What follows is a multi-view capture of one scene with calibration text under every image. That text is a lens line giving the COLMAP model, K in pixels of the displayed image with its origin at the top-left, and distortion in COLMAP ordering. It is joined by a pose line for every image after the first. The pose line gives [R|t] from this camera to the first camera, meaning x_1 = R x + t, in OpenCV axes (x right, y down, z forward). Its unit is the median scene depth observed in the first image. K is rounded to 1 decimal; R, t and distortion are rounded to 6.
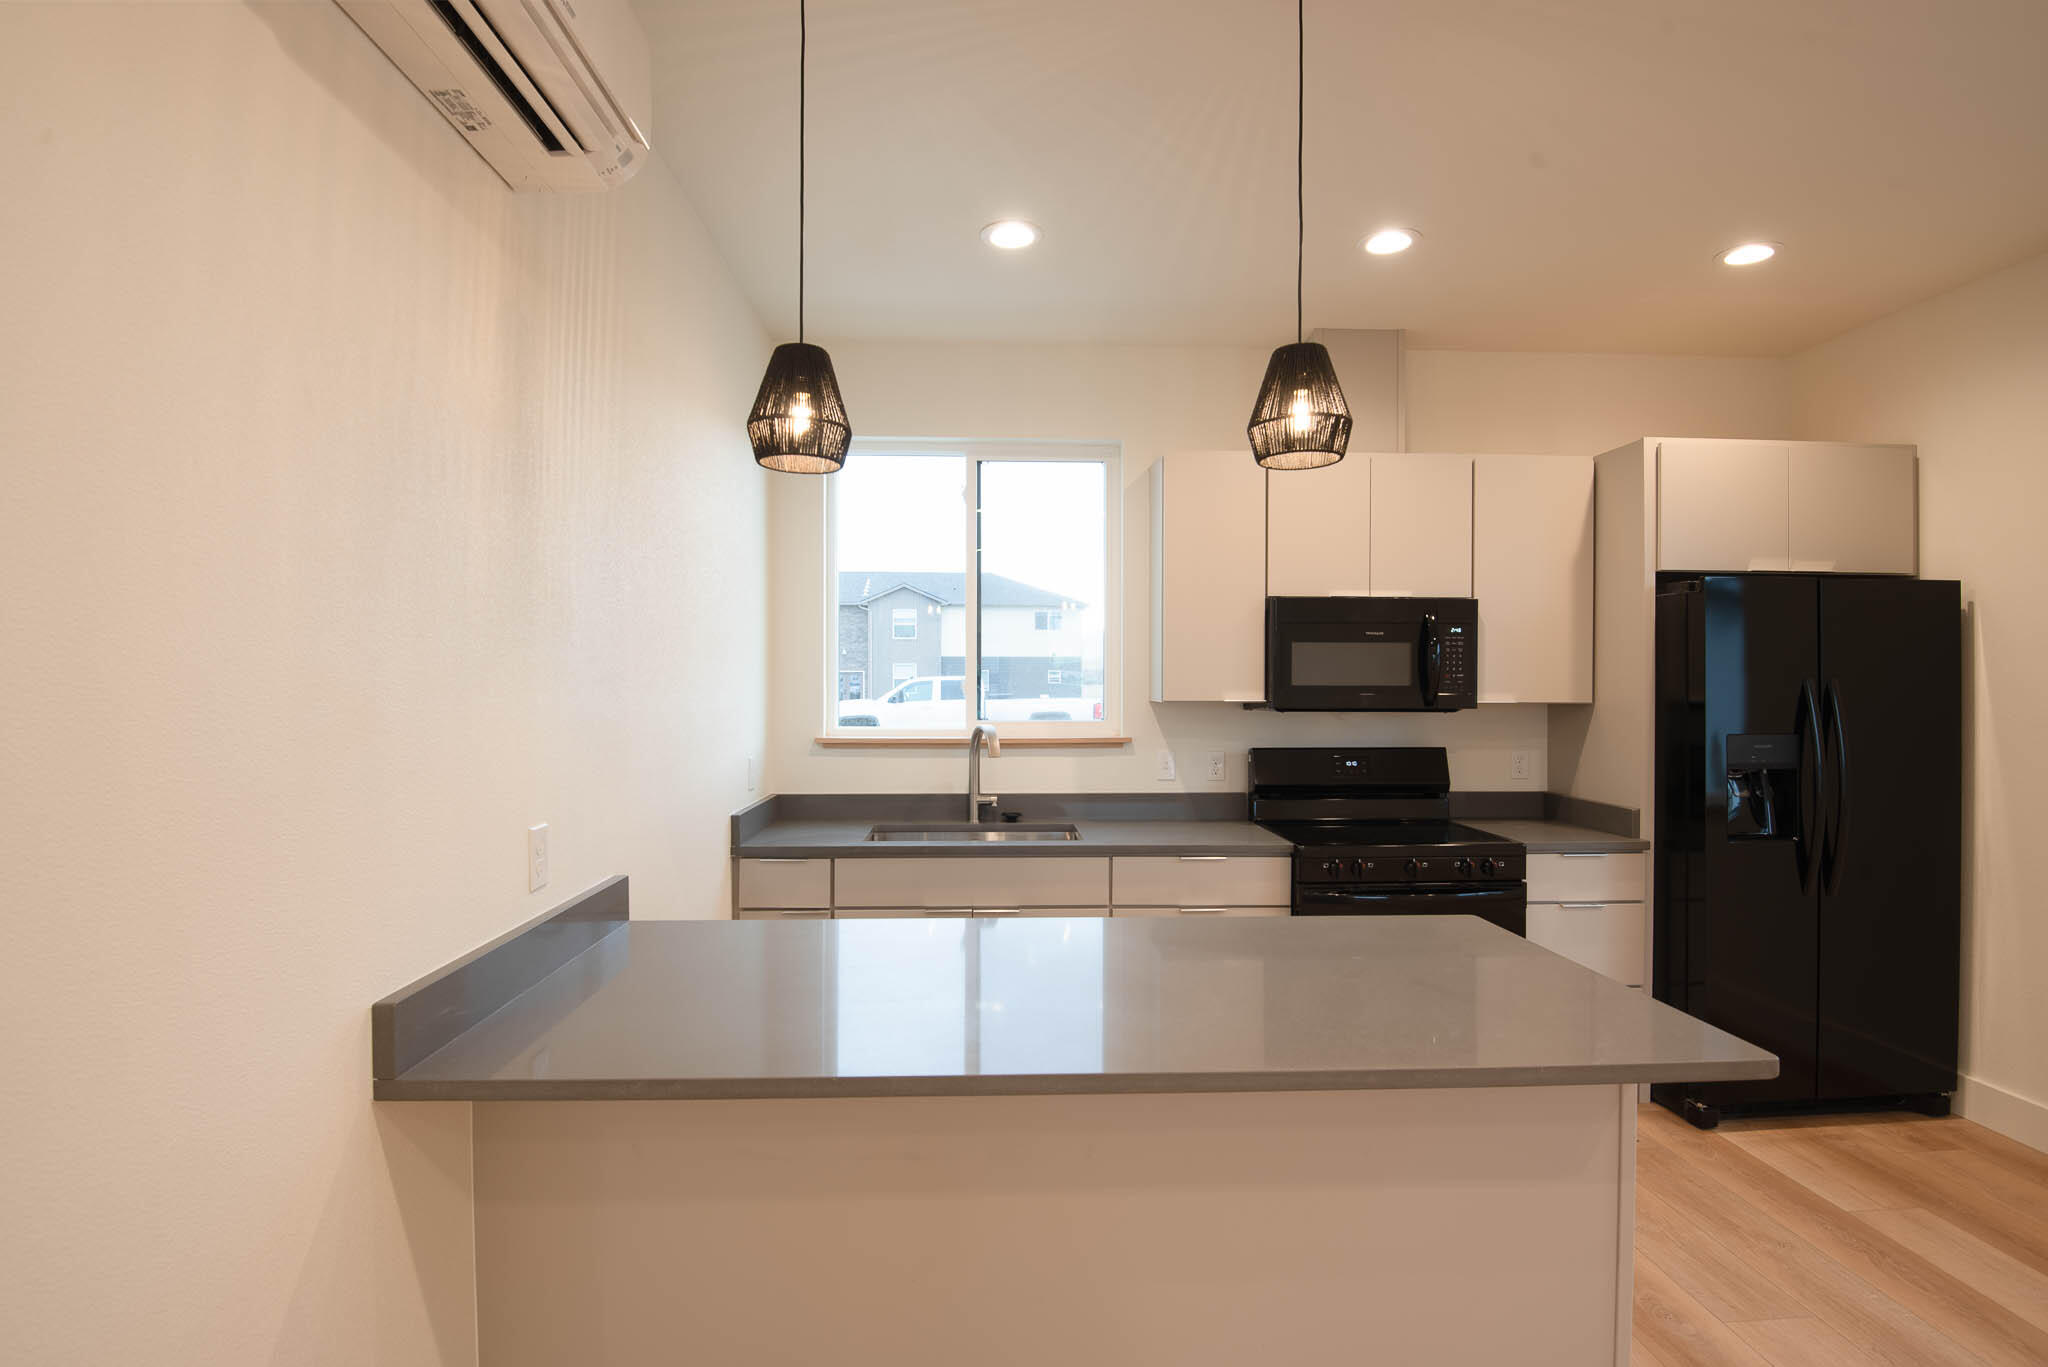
lens RADIAL K [[1064.2, 0, 1024.0], [0, 1064.2, 683.5], [0, 0, 1]] dist [-0.023499, -0.001153]
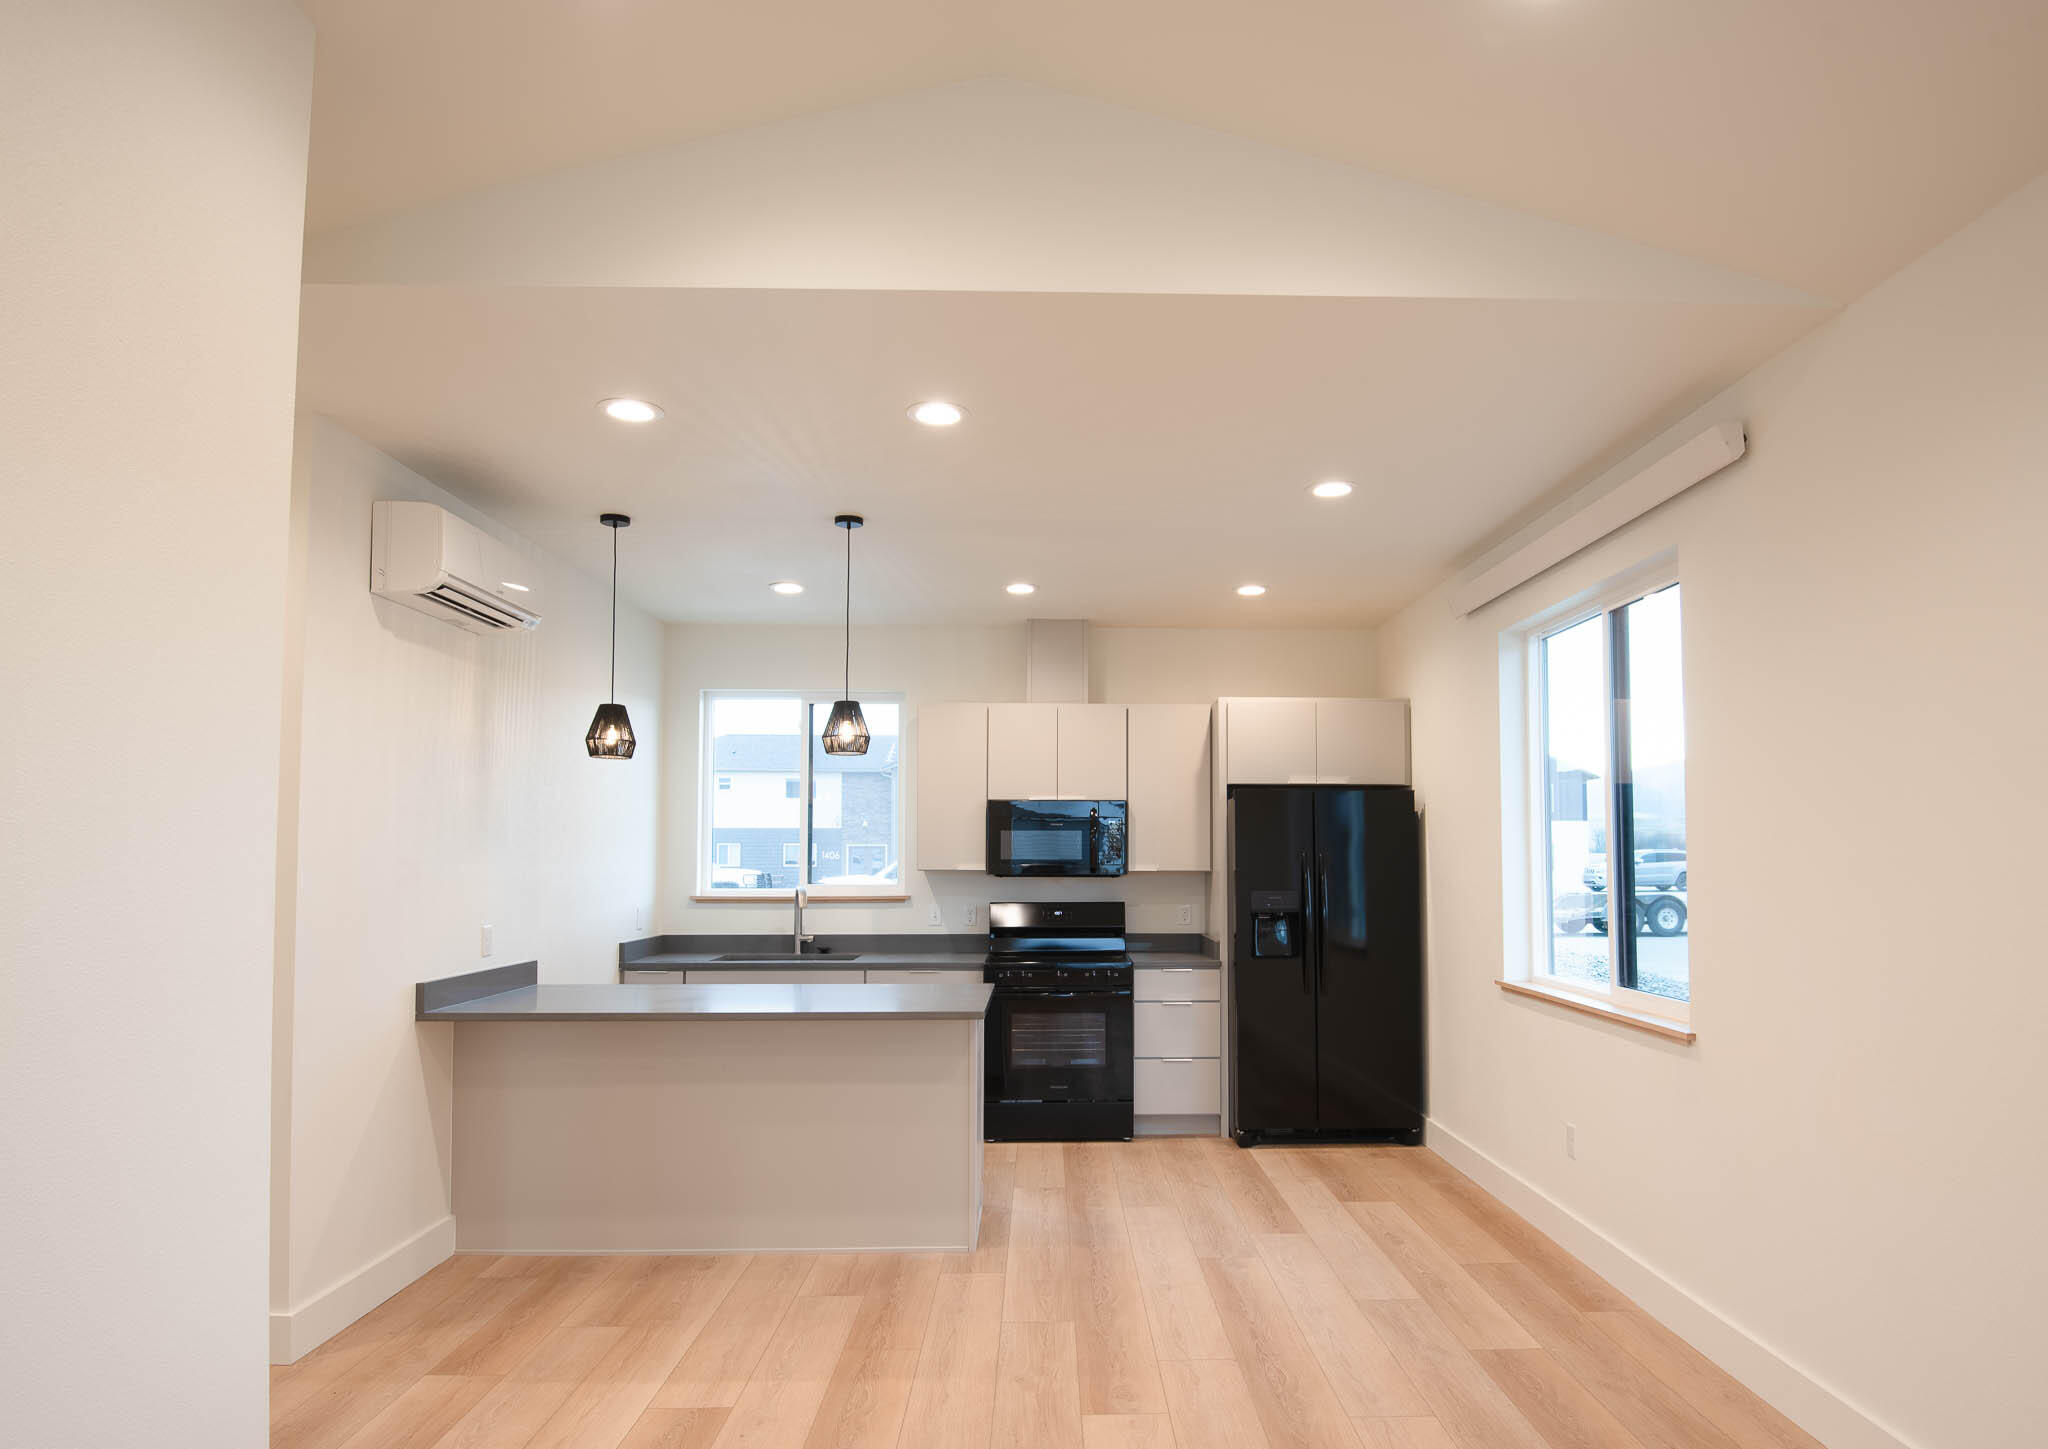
lens RADIAL K [[1133.5, 0, 1026.0], [0, 1133.5, 804.8], [0, 0, 1]] dist [0.000621, -0.000111]
pose [[0.999926, -0.001195, -0.012139, 0.307550], [0.000614, 0.998858, -0.047767, 0.001091], [0.012182, 0.047756, 0.998785, -0.601533]]
